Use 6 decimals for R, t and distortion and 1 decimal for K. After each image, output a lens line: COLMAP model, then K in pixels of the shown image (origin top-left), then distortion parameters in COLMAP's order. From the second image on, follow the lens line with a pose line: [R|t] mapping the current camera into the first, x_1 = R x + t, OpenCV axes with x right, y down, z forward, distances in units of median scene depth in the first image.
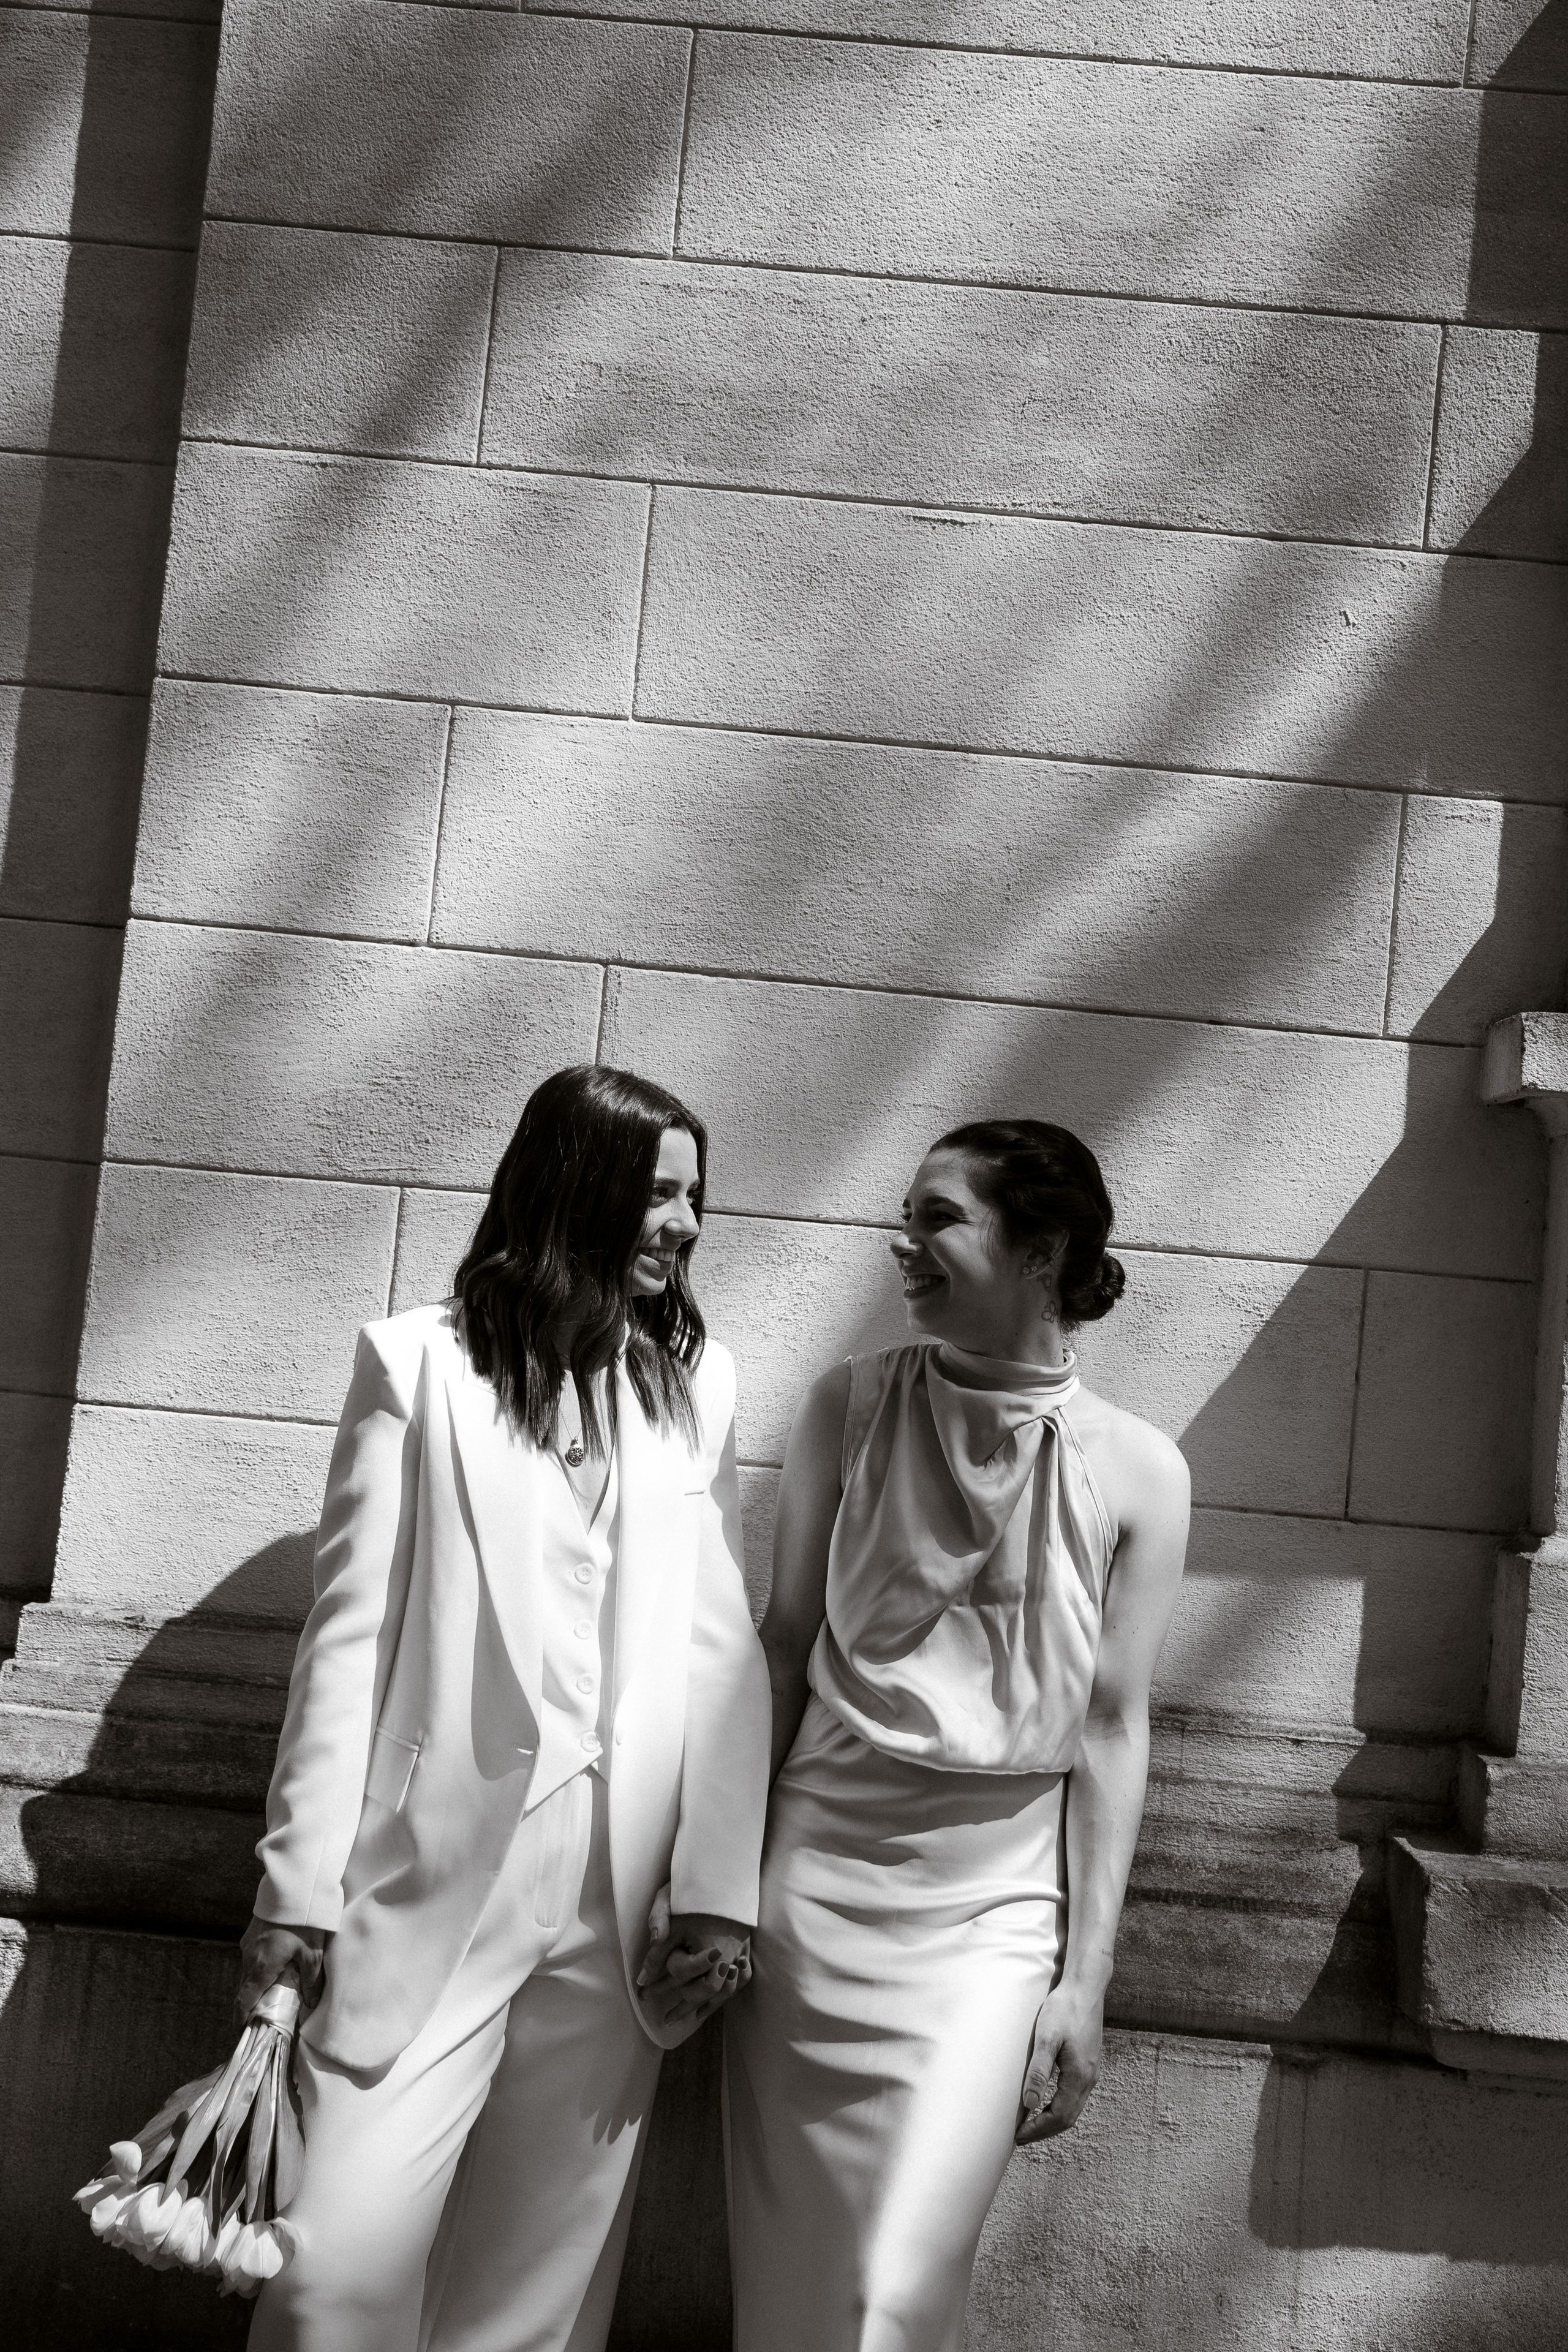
lens RADIAL K [[2486.1, 0, 784.0], [0, 2486.1, 1176.0], [0, 0, 1]] dist [-0.120689, 0.001872]
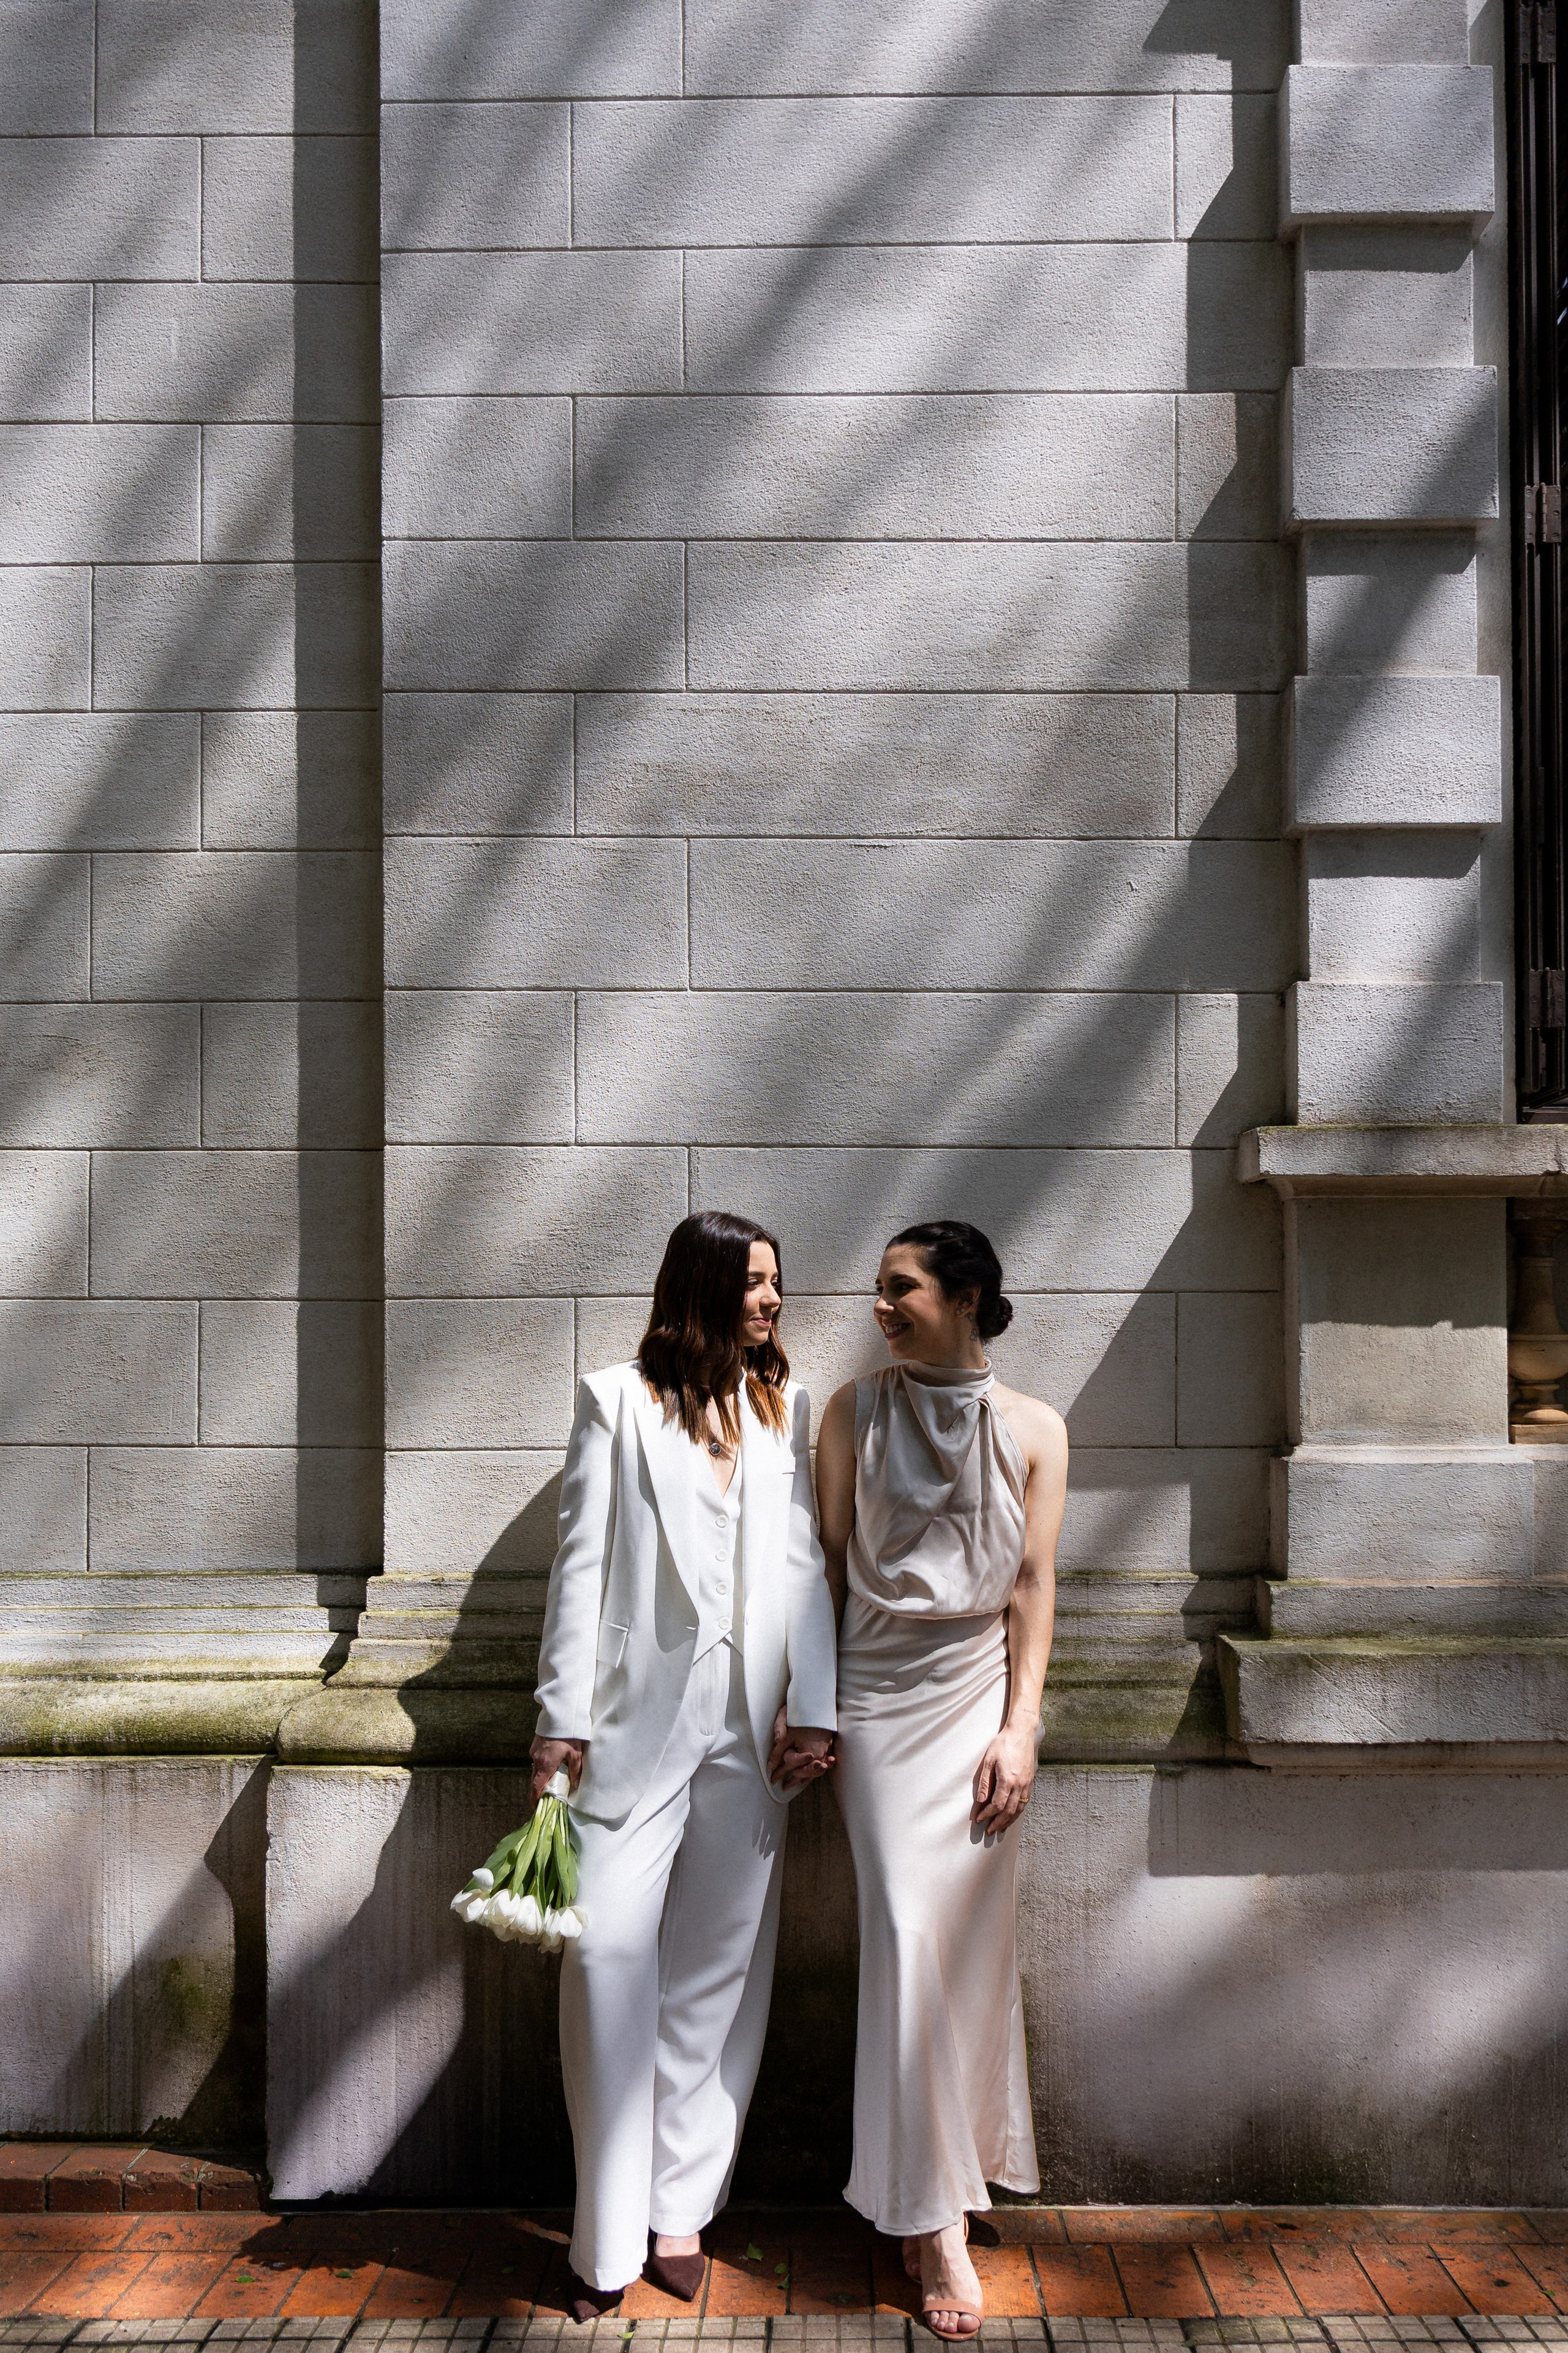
lens RADIAL K [[1883.3, 0, 704.9], [0, 1883.3, 1224.8], [0, 0, 1]] dist [0.004564, -0.000074]
pose [[0.993707, -0.096003, -0.057706, 0.004118], [0.094693, 0.995192, -0.025032, -0.004664], [0.059831, 0.019410, 0.998020, -0.237744]]
